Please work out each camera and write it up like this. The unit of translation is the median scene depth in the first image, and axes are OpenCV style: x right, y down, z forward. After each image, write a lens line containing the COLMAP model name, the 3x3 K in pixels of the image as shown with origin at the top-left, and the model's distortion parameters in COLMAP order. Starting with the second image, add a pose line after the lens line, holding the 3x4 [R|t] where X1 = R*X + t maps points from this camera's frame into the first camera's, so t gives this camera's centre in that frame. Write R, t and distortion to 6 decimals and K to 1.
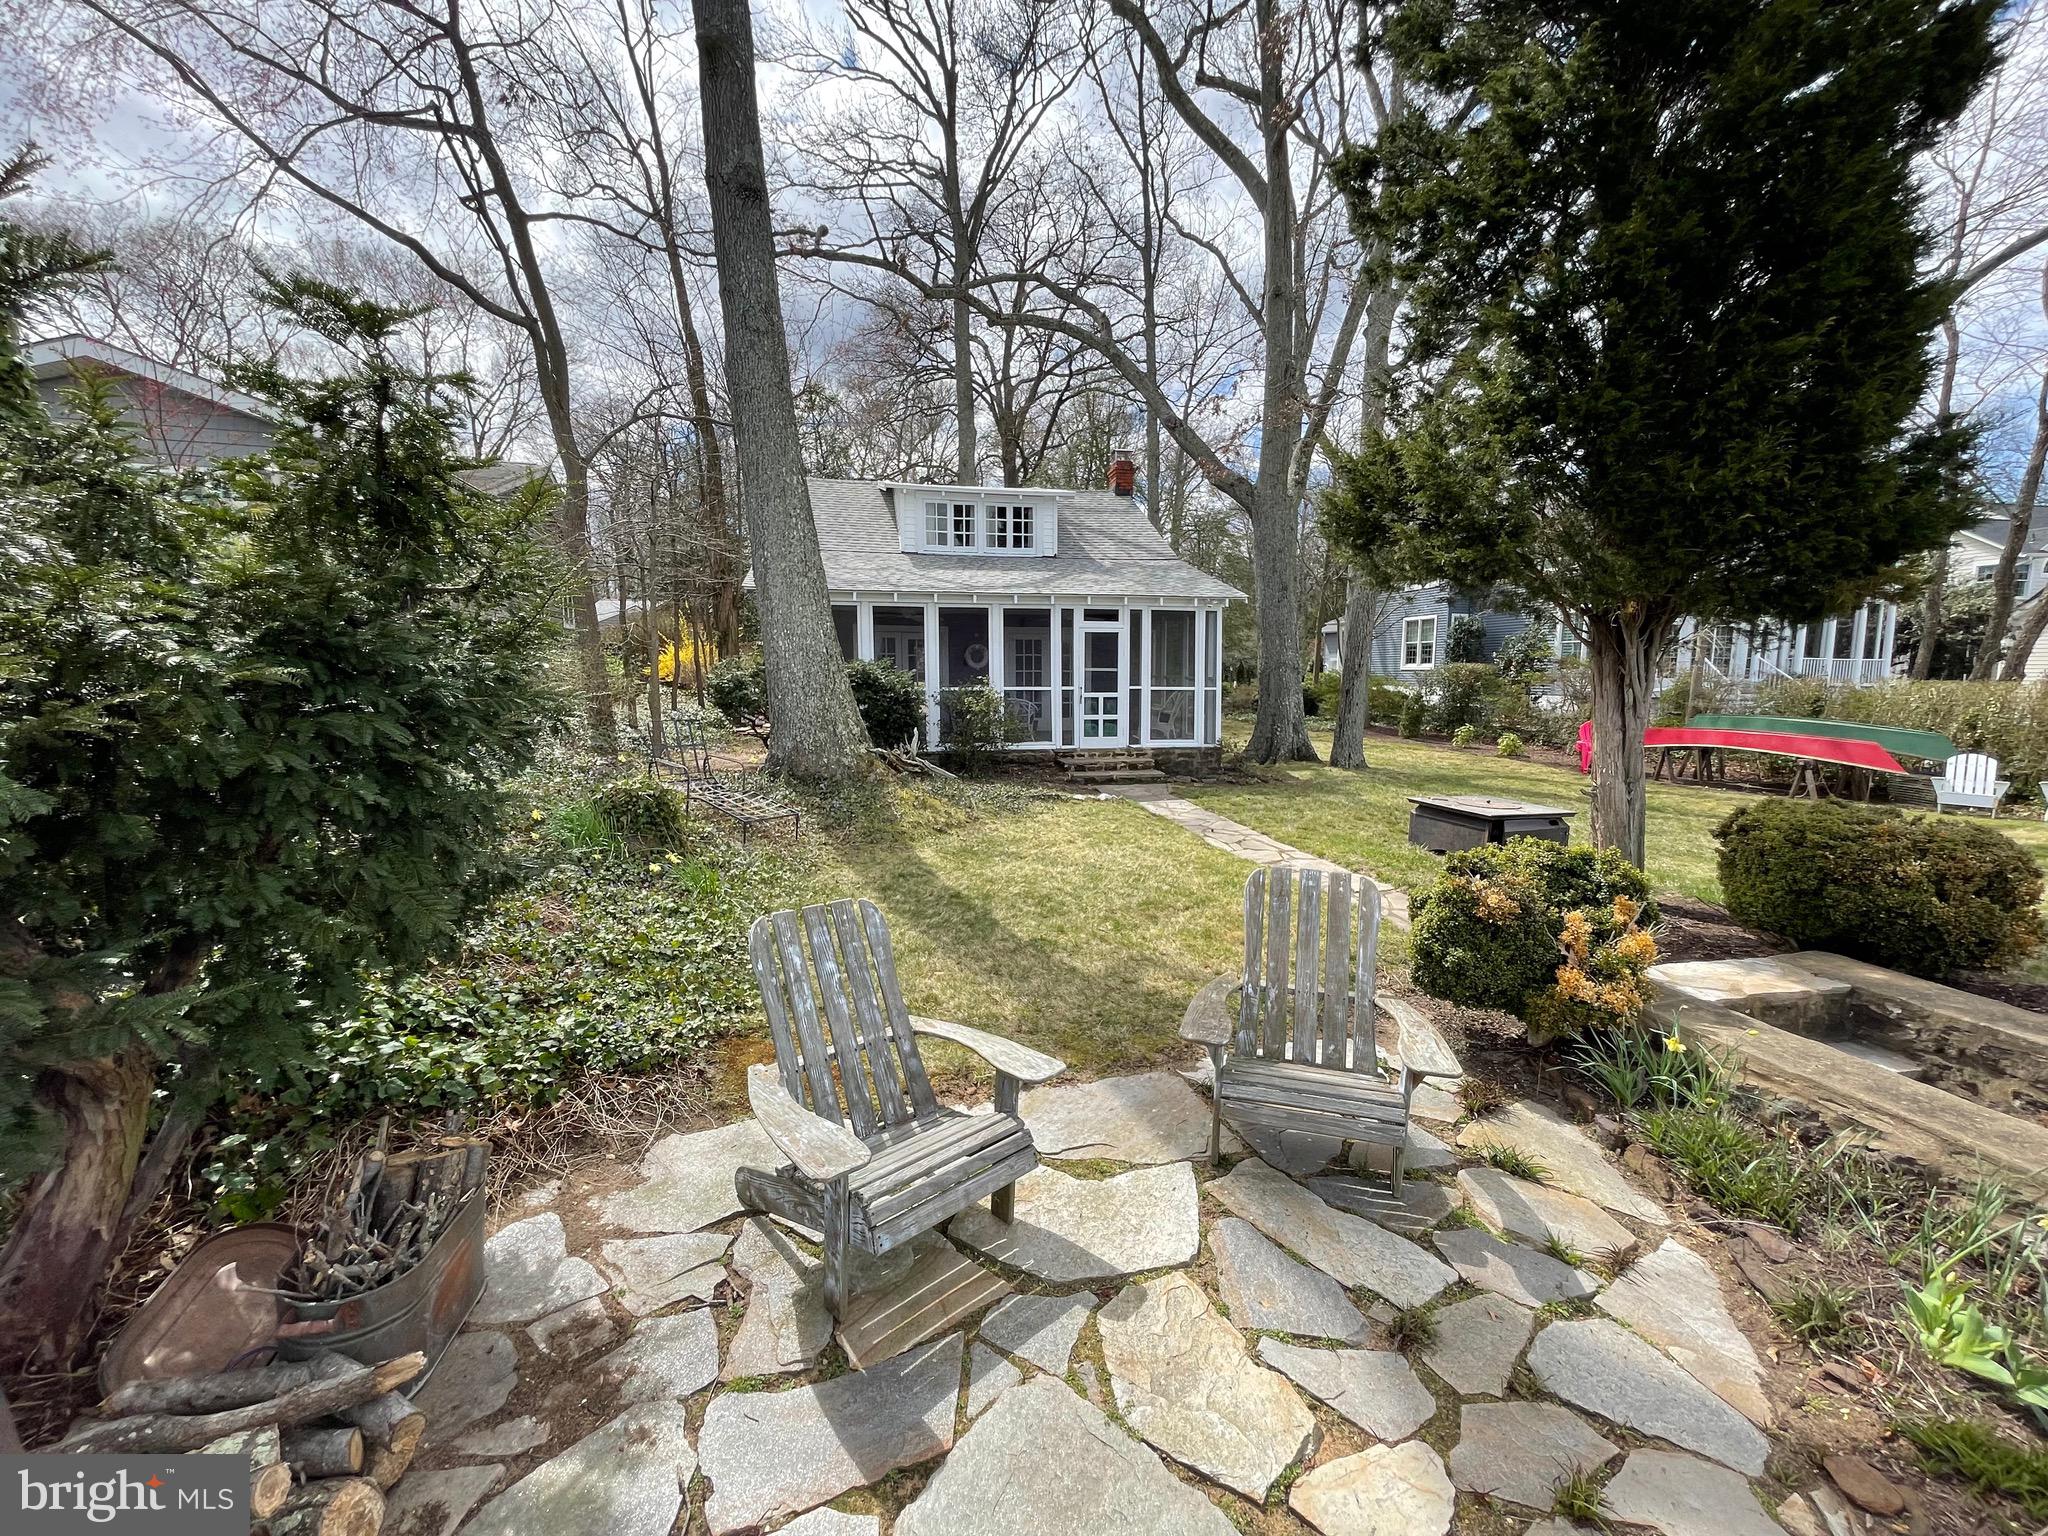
lens RADIAL K [[812.6, 0, 1025.0], [0, 812.6, 762.5], [0, 0, 1]] dist [-0.006765, 0.000258]
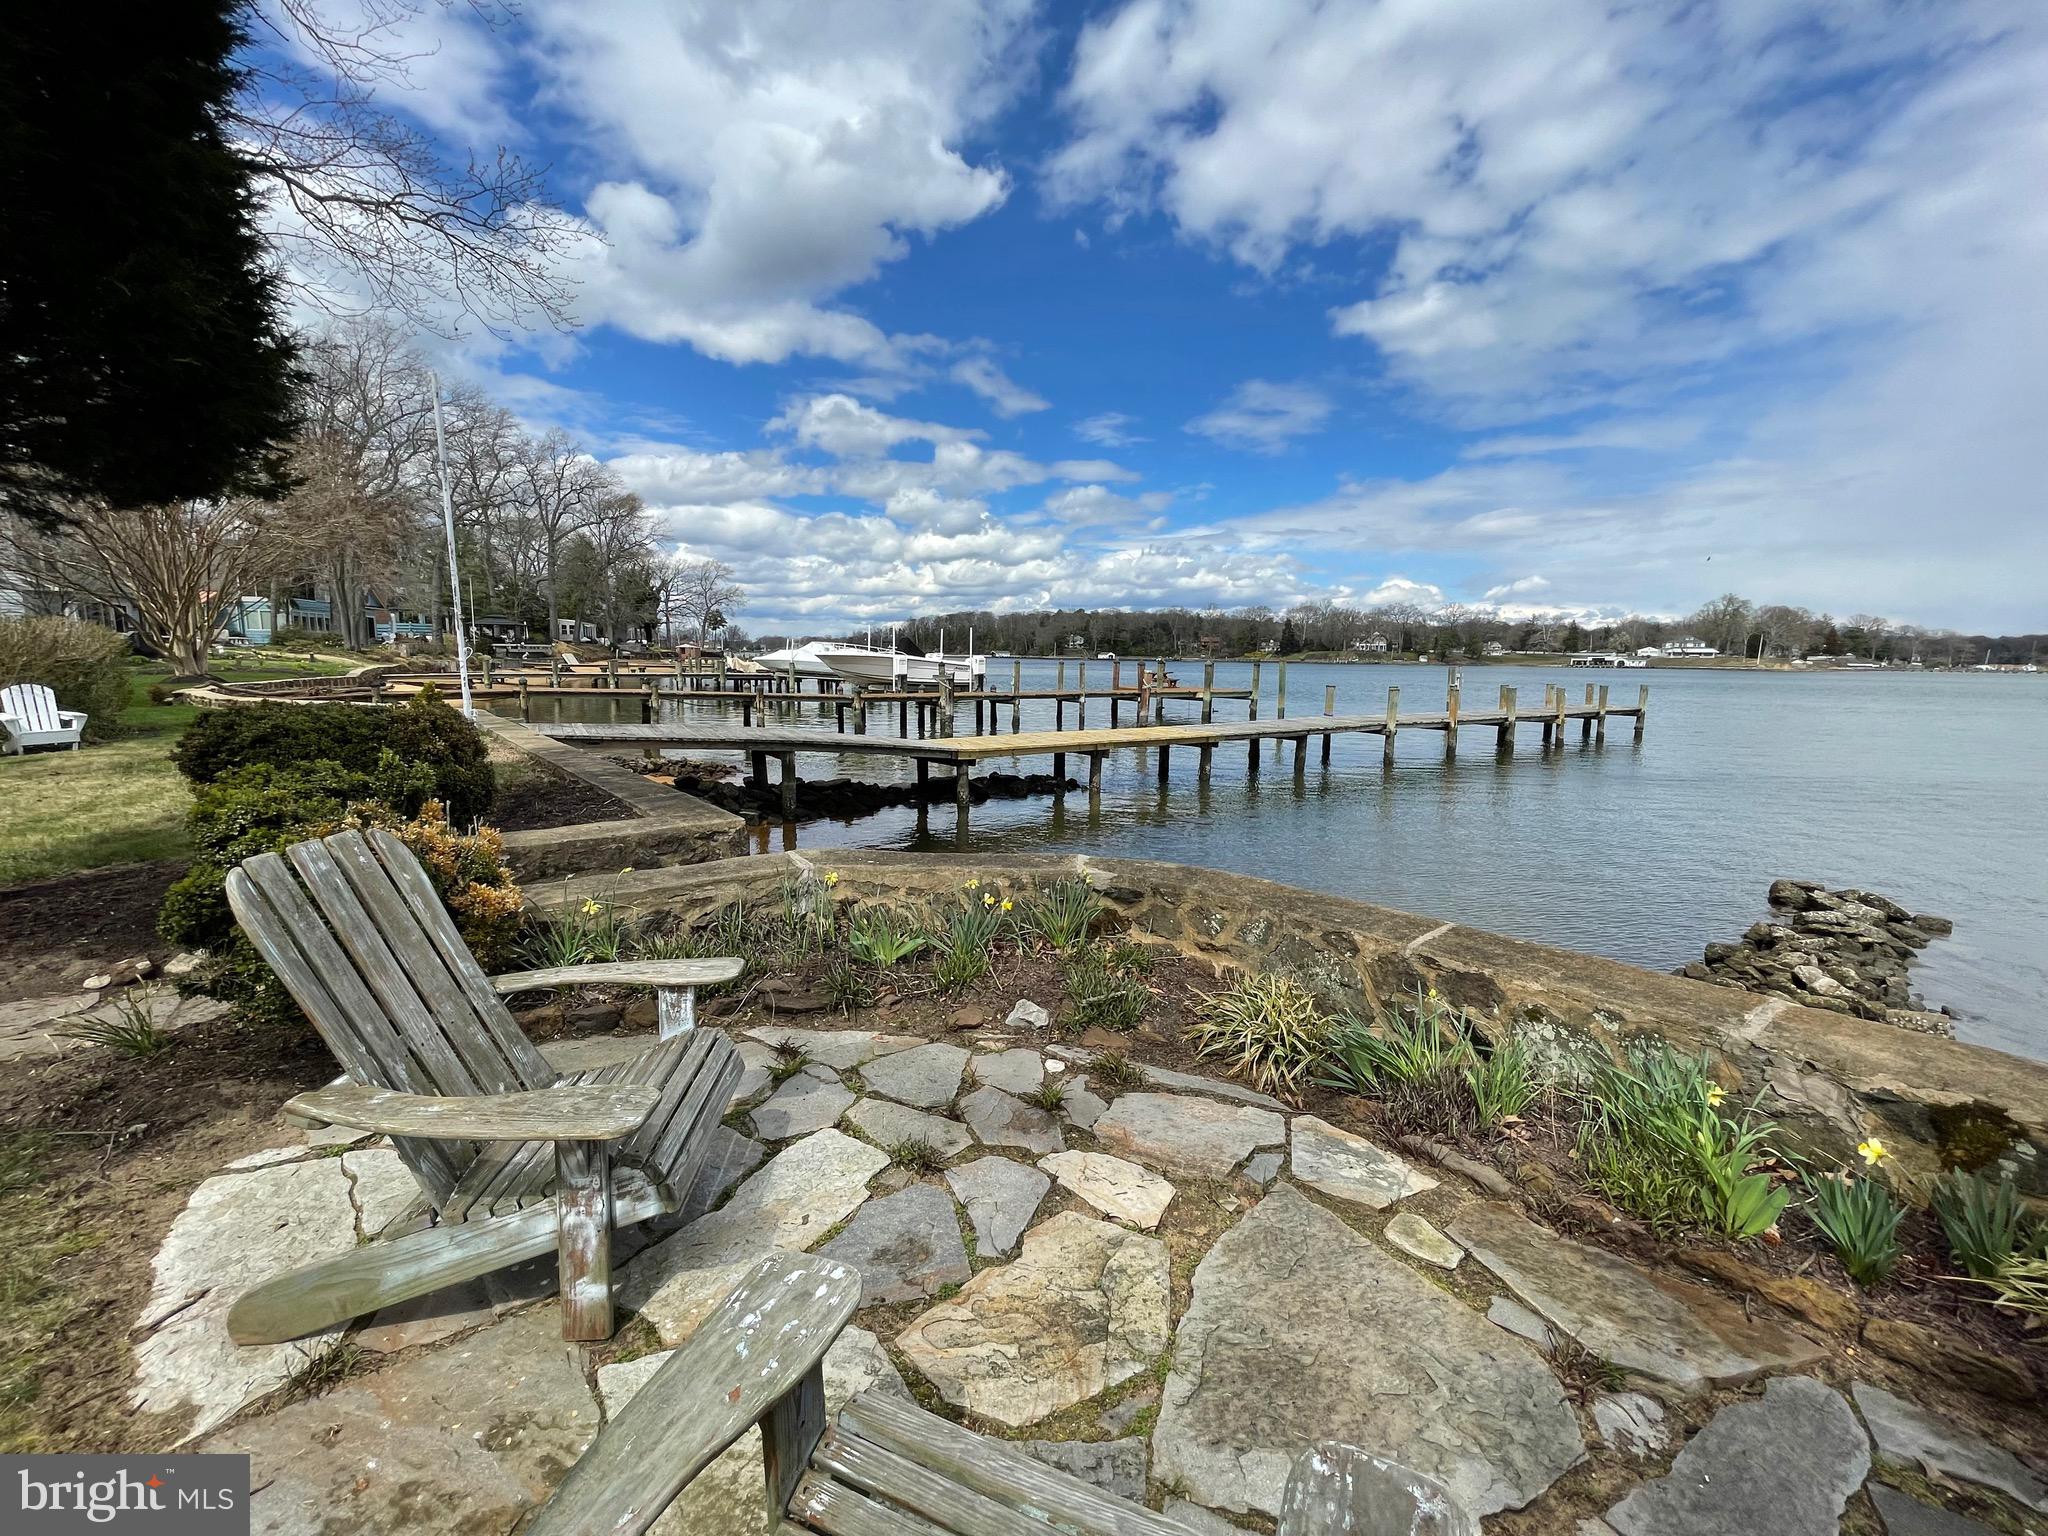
lens RADIAL K [[812.6, 0, 1039.6], [0, 812.6, 770.3], [0, 0, 1]] dist [-0.006765, 0.000258]
pose [[-0.395359, -0.134138, 0.908679, -0.413109], [0.082742, 0.980056, 0.180675, 0.055532], [-0.914792, 0.146617, -0.376376, 1.107225]]
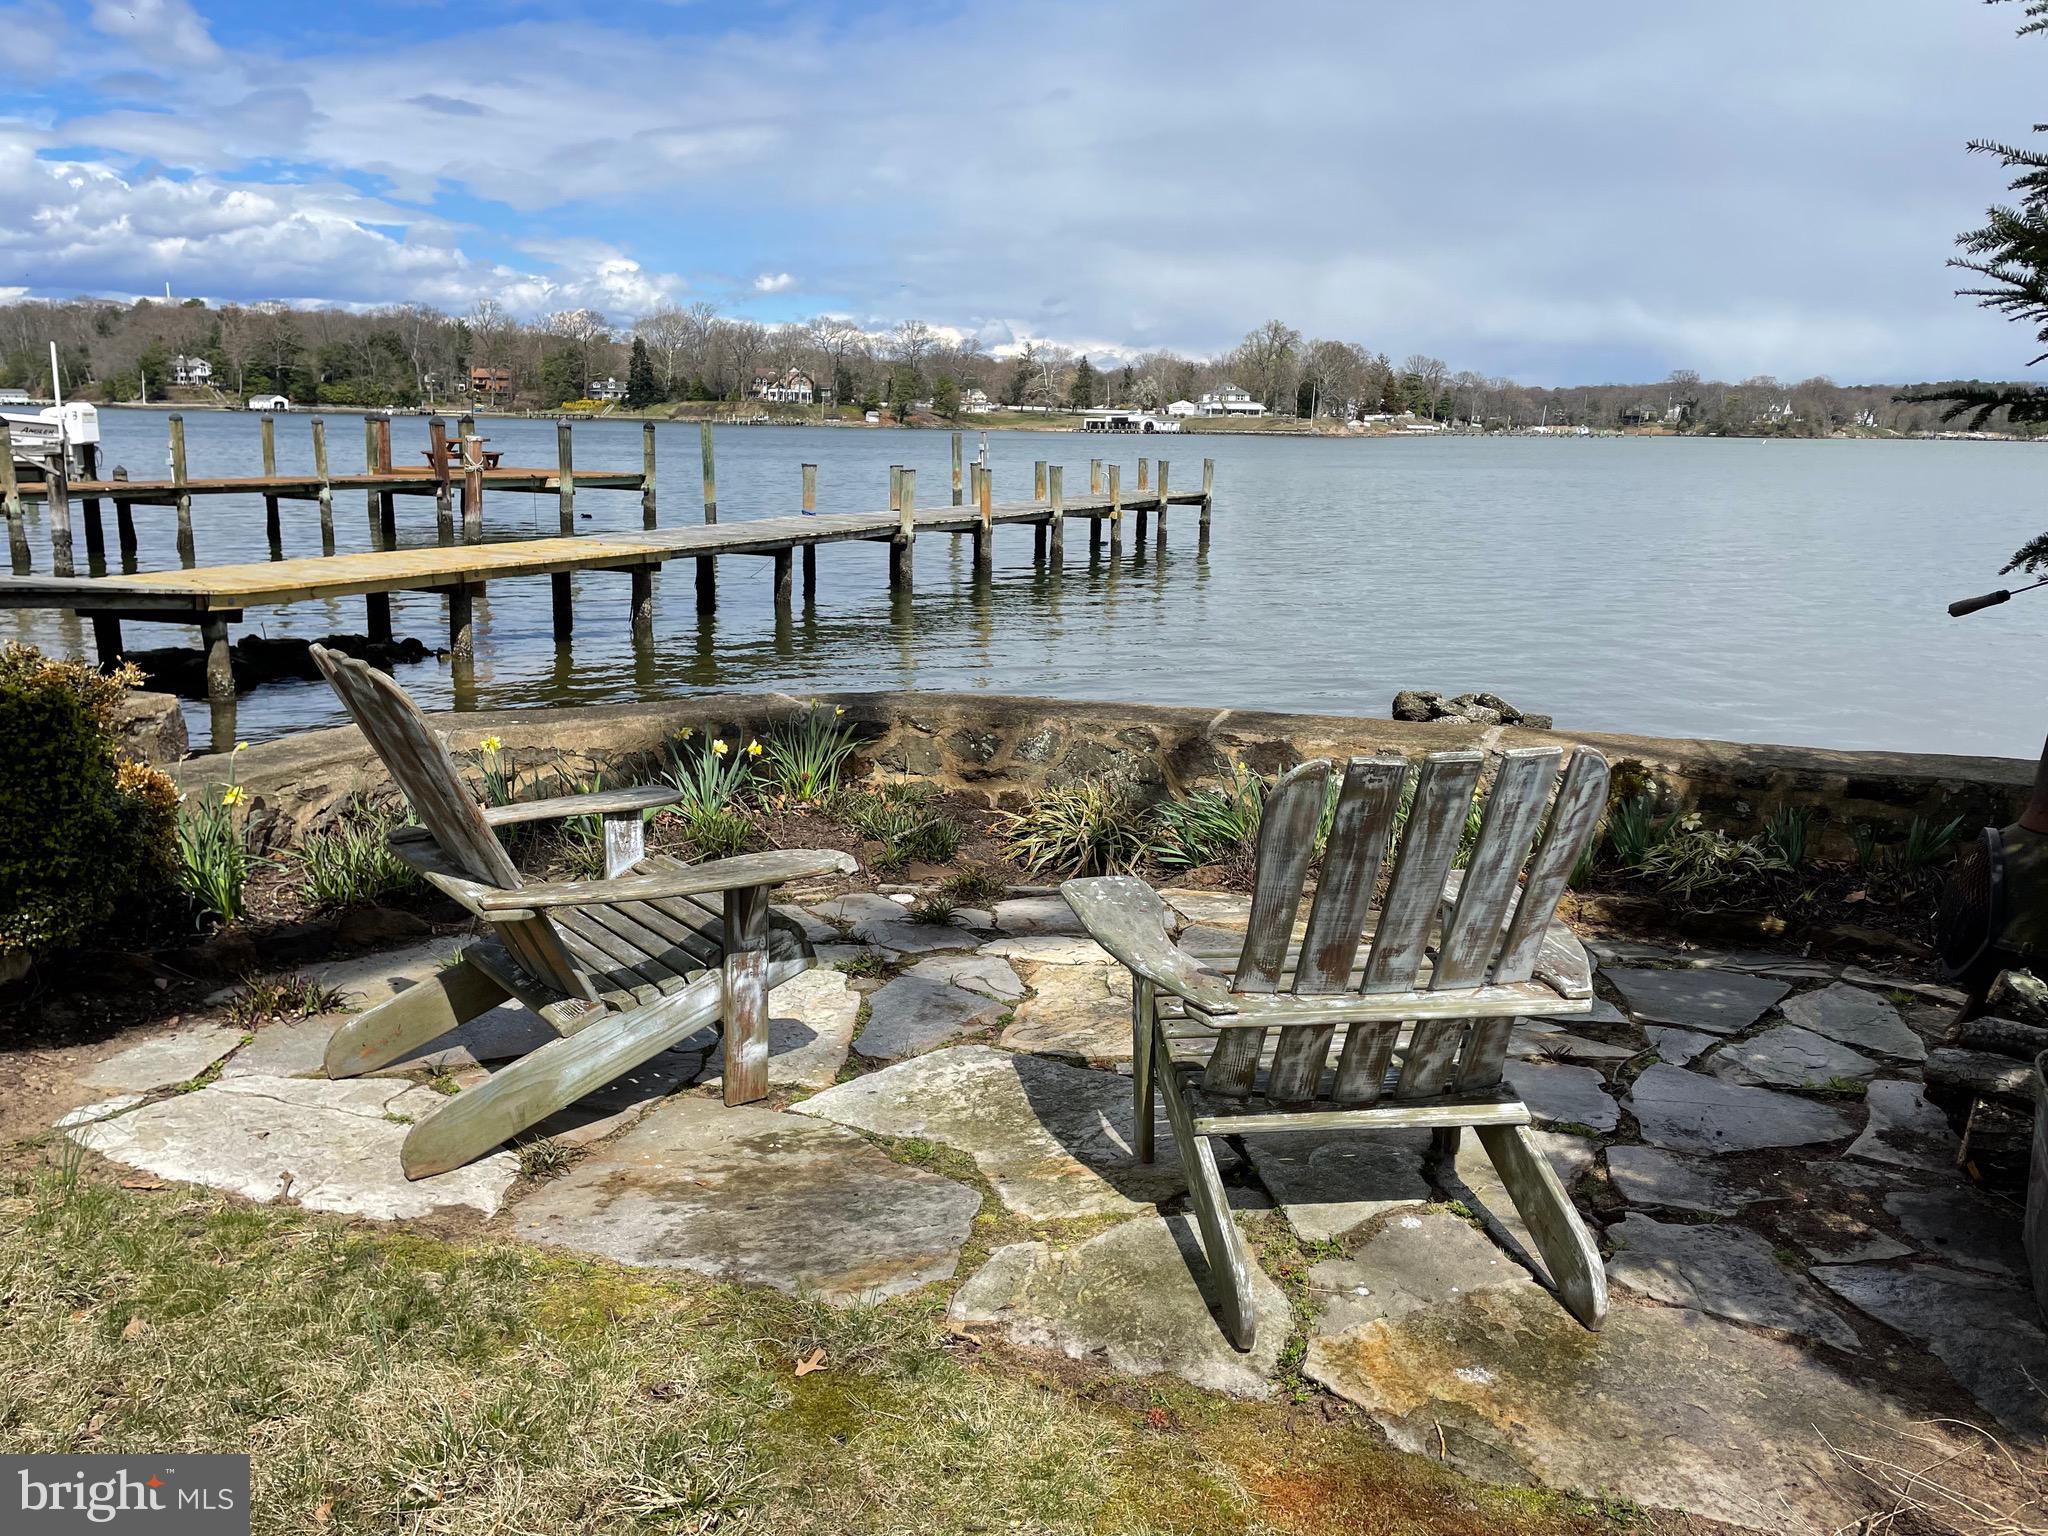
lens RADIAL K [[1531.4, 0, 1007.1], [0, 1531.4, 768.4], [0, 0, 1]] dist [0.052608, -0.015287]
pose [[-0.809484, -0.145431, 0.568846, -0.623520], [0.040606, 0.952653, 0.301337, -0.062583], [-0.585737, 0.267026, -0.765251, 2.129505]]
